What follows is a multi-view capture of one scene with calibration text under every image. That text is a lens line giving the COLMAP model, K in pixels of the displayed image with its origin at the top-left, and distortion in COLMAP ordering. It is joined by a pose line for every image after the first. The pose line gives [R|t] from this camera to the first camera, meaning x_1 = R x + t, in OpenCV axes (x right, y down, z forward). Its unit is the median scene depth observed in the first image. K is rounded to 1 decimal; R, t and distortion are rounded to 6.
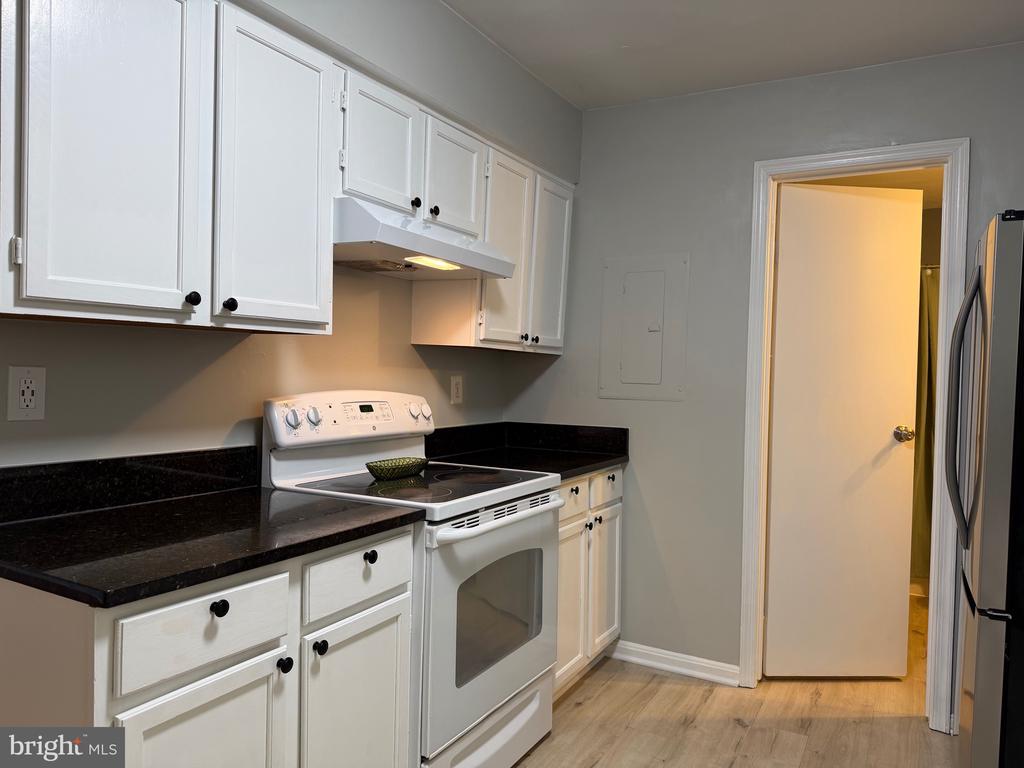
lens RADIAL K [[716.5, 0, 512.1], [0, 716.5, 389.4], [0, 0, 1]] dist [0.094975, -0.131046]
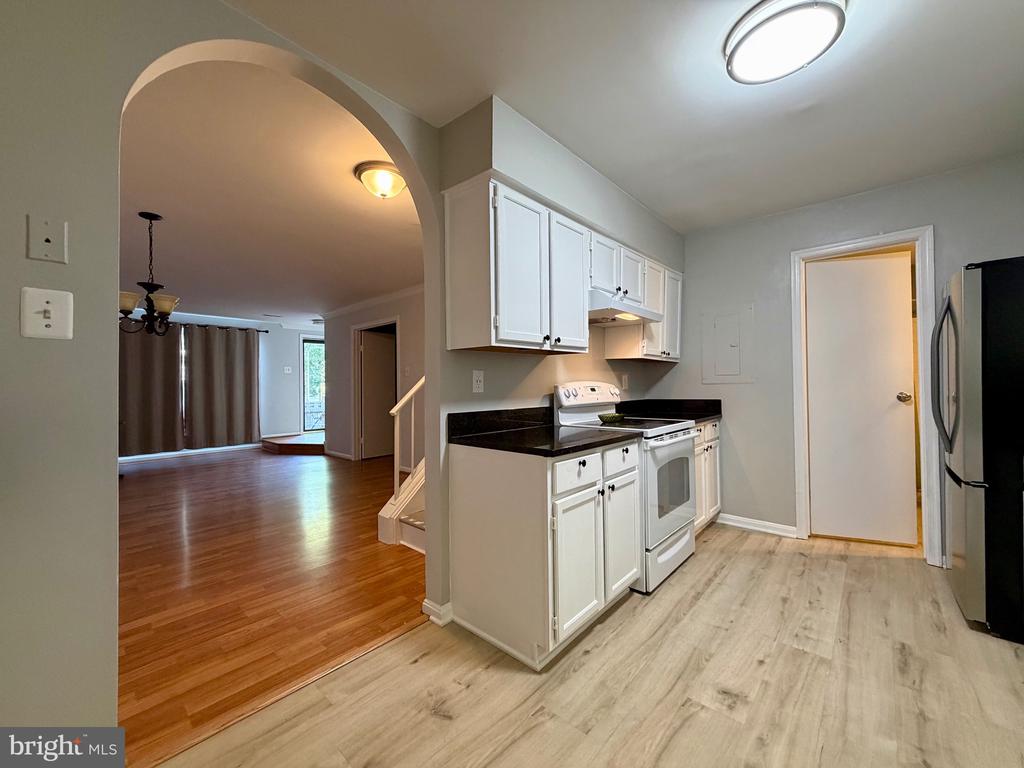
lens RADIAL K [[406.7, 0, 508.7], [0, 406.7, 382.8], [0, 0, 1]] dist [0.000128, -0.000102]
pose [[0.973778, -0.039162, -0.224106, -0.174789], [0.031921, 0.998847, -0.035846, 0.040571], [0.225251, 0.027752, 0.973905, -0.193744]]
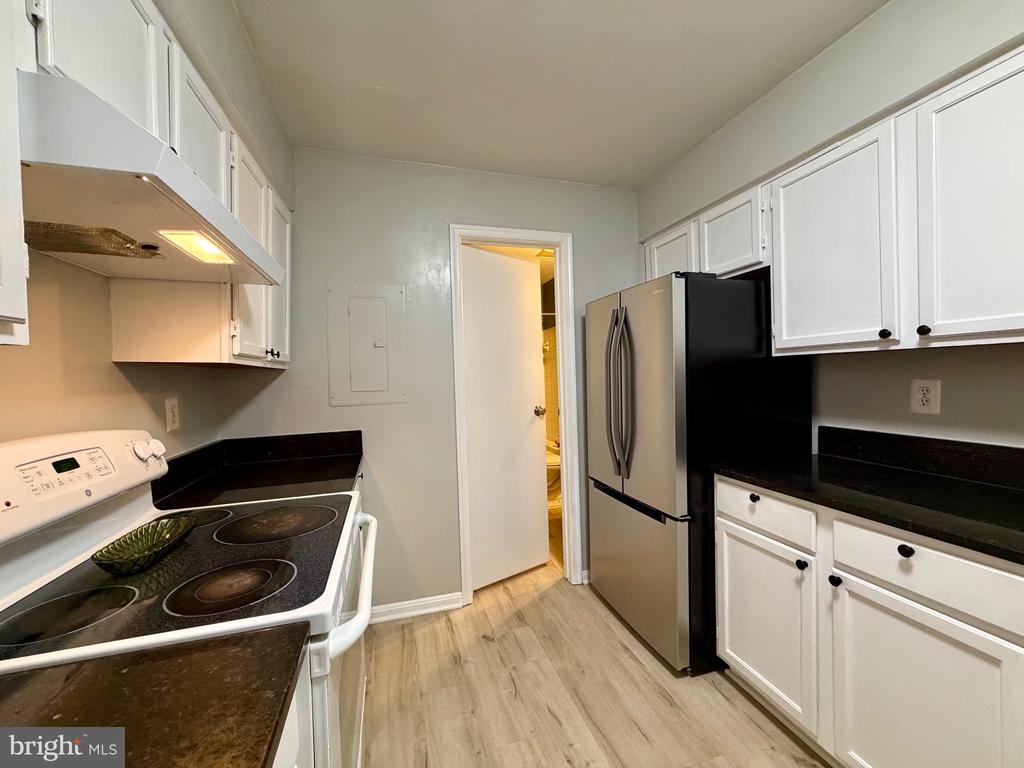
lens RADIAL K [[406.7, 0, 508.7], [0, 406.7, 382.8], [0, 0, 1]] dist [0.000128, -0.000102]
pose [[0.695875, -0.058517, 0.715775, -0.182242], [0.060465, 0.997910, 0.022799, -0.029789], [-0.715613, 0.027414, 0.697959, 0.467850]]
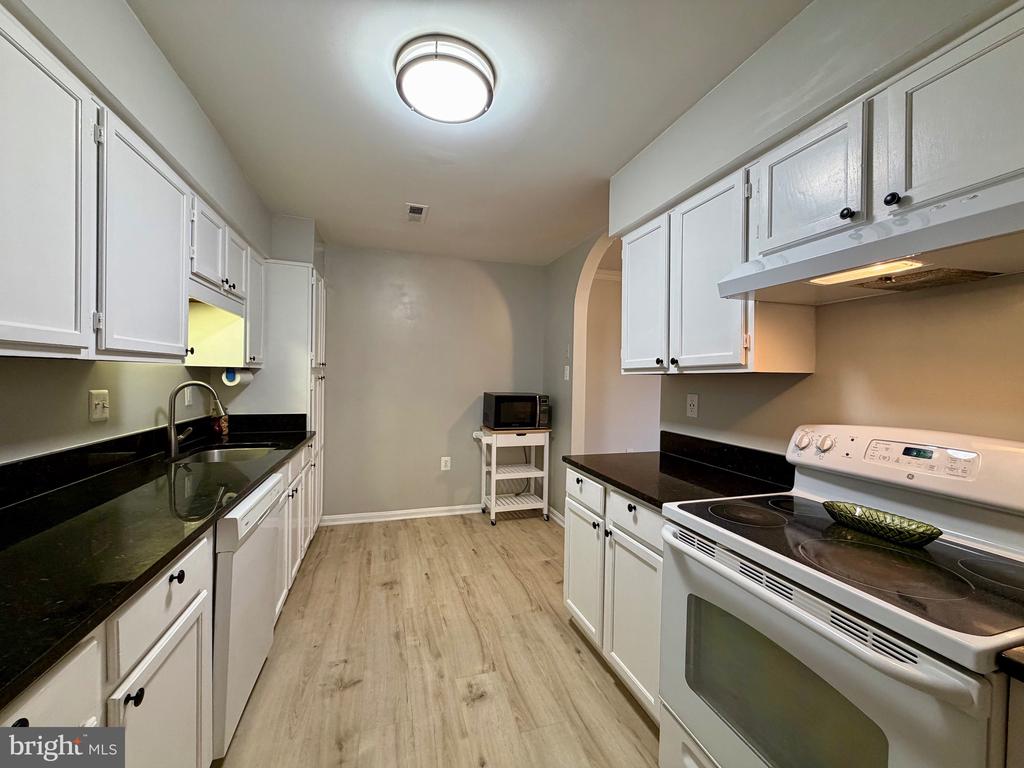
lens RADIAL K [[406.7, 0, 508.7], [0, 406.7, 382.8], [0, 0, 1]] dist [0.000128, -0.000102]
pose [[-0.687390, -0.027508, -0.725767, 0.465796], [-0.053081, 0.998513, 0.012428, -0.035170], [0.724346, 0.047068, -0.687828, 0.972143]]
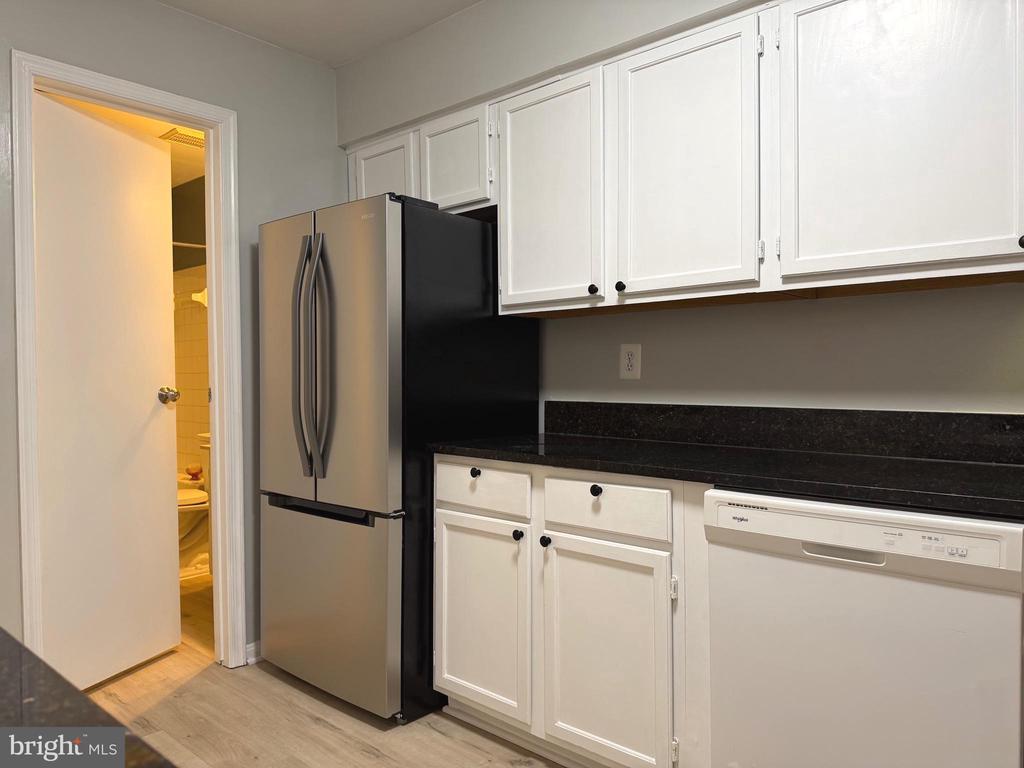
lens RADIAL K [[716.5, 0, 512.1], [0, 716.5, 389.4], [0, 0, 1]] dist [0.094975, -0.131046]
pose [[0.210044, -0.047814, 0.976522, -0.372212], [0.030561, 0.998636, 0.042323, 0.033871], [-0.977214, 0.020954, 0.211219, 0.395093]]
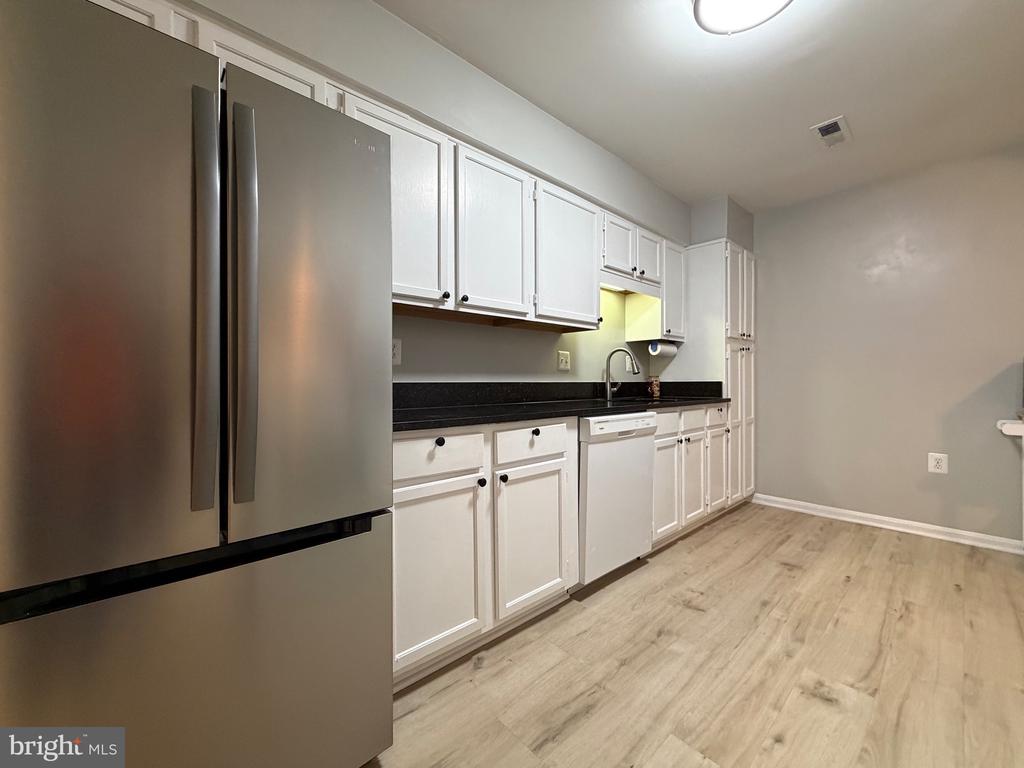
lens RADIAL K [[406.7, 0, 508.7], [0, 406.7, 382.8], [0, 0, 1]] dist [0.000128, -0.000102]
pose [[-0.945423, -0.022767, 0.325050, 0.219634], [-0.013454, 0.999433, 0.030872, 0.075928], [-0.325569, 0.024814, -0.945193, 1.121060]]
